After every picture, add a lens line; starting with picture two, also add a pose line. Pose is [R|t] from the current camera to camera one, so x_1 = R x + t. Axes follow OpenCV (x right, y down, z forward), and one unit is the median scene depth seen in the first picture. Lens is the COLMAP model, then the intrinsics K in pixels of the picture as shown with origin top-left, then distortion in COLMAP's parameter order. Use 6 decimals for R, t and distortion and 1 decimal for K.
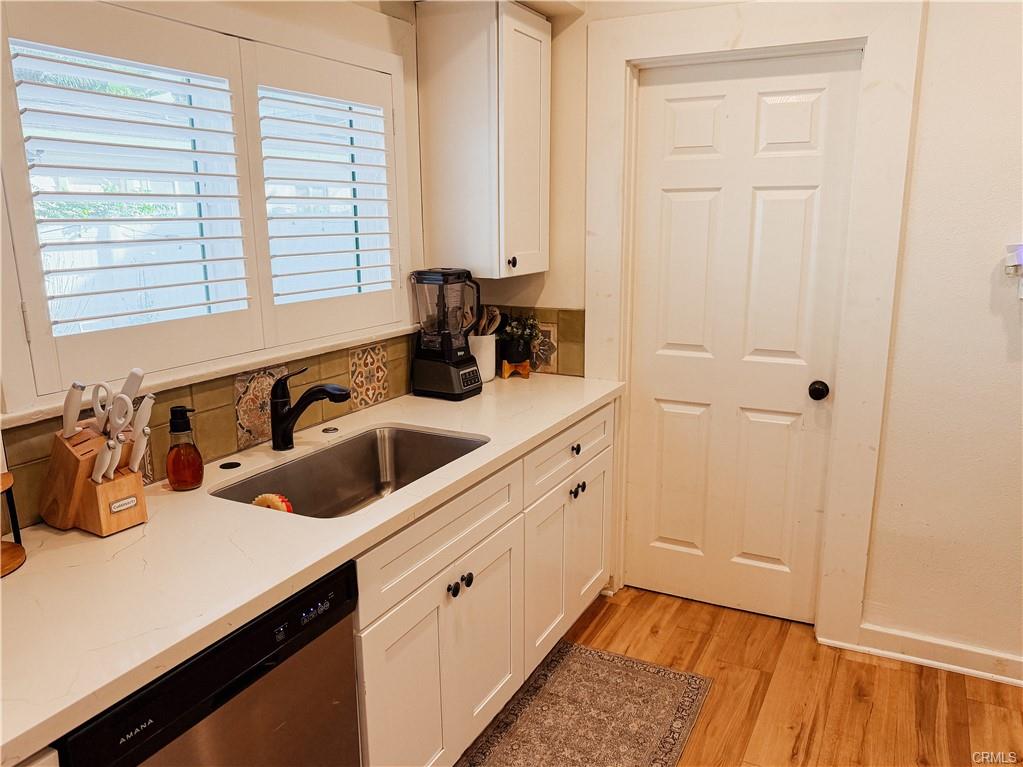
lens RADIAL K [[733.6, 0, 511.5], [0, 733.6, 383.5], [0, 0, 1]] dist [0.000830, -0.004491]
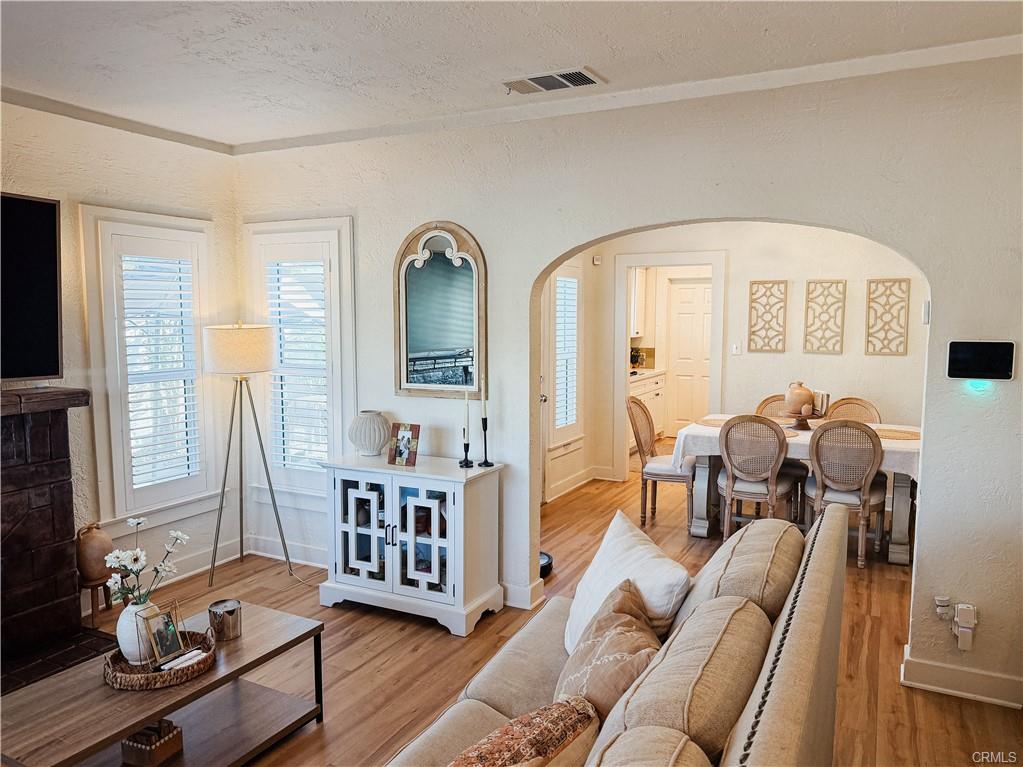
lens RADIAL K [[740.8, 0, 509.0], [0, 740.8, 390.6], [0, 0, 1]] dist [0.003740, -0.010122]
pose [[0.999859, 0.014466, -0.008527, -0.544483], [-0.015481, 0.990806, -0.134405, 0.568776], [0.006504, 0.134518, 0.990890, -2.377337]]
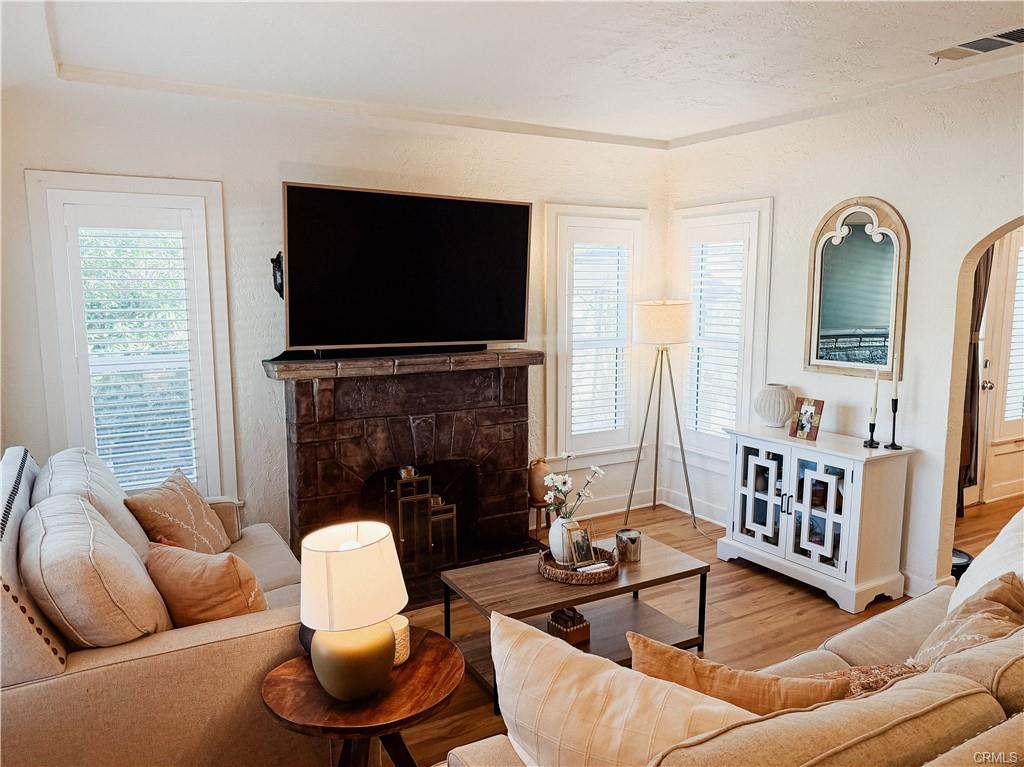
lens RADIAL K [[734.3, 0, 512.0], [0, 734.3, 383.5], [0, 0, 1]] dist [0.000830, -0.004491]
pose [[0.836299, 0.081703, -0.542151, -0.461254], [-0.137713, 0.988436, -0.063472, 0.586812], [0.530696, 0.127742, 0.837880, -2.489144]]
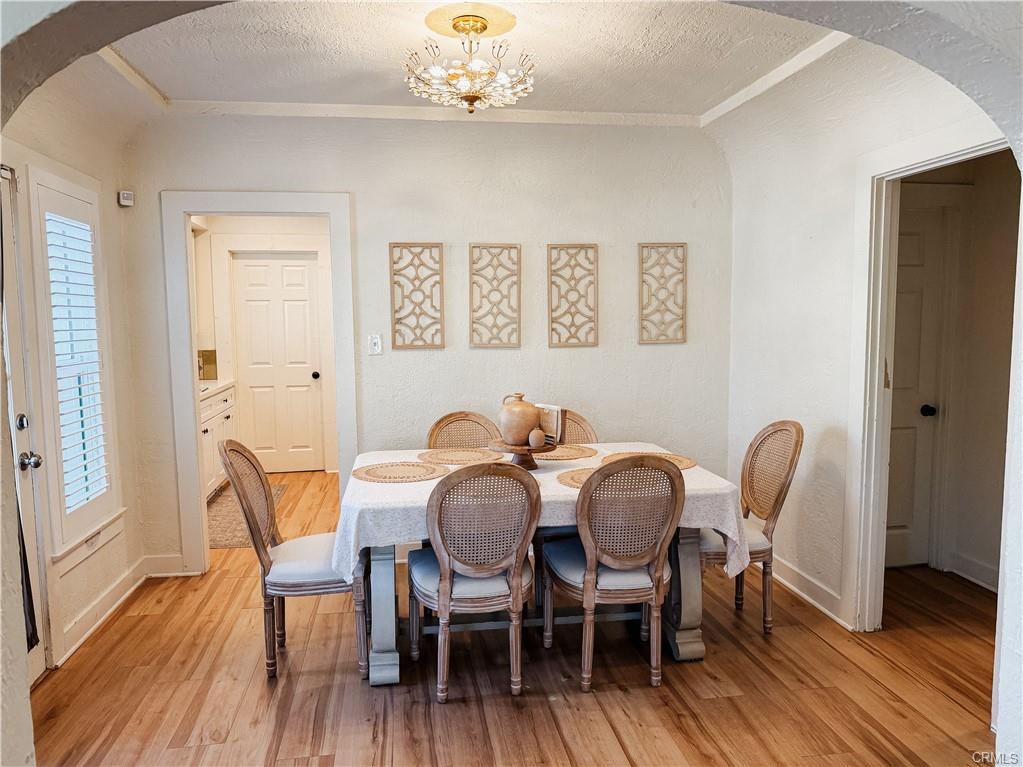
lens RADIAL K [[733.6, 0, 511.5], [0, 733.6, 383.5], [0, 0, 1]] dist [0.000830, -0.004491]
pose [[0.813566, -0.048882, 0.579415, -0.504862], [0.133858, 0.985442, -0.104816, 0.383919], [-0.565856, 0.162834, 0.808265, -1.431334]]
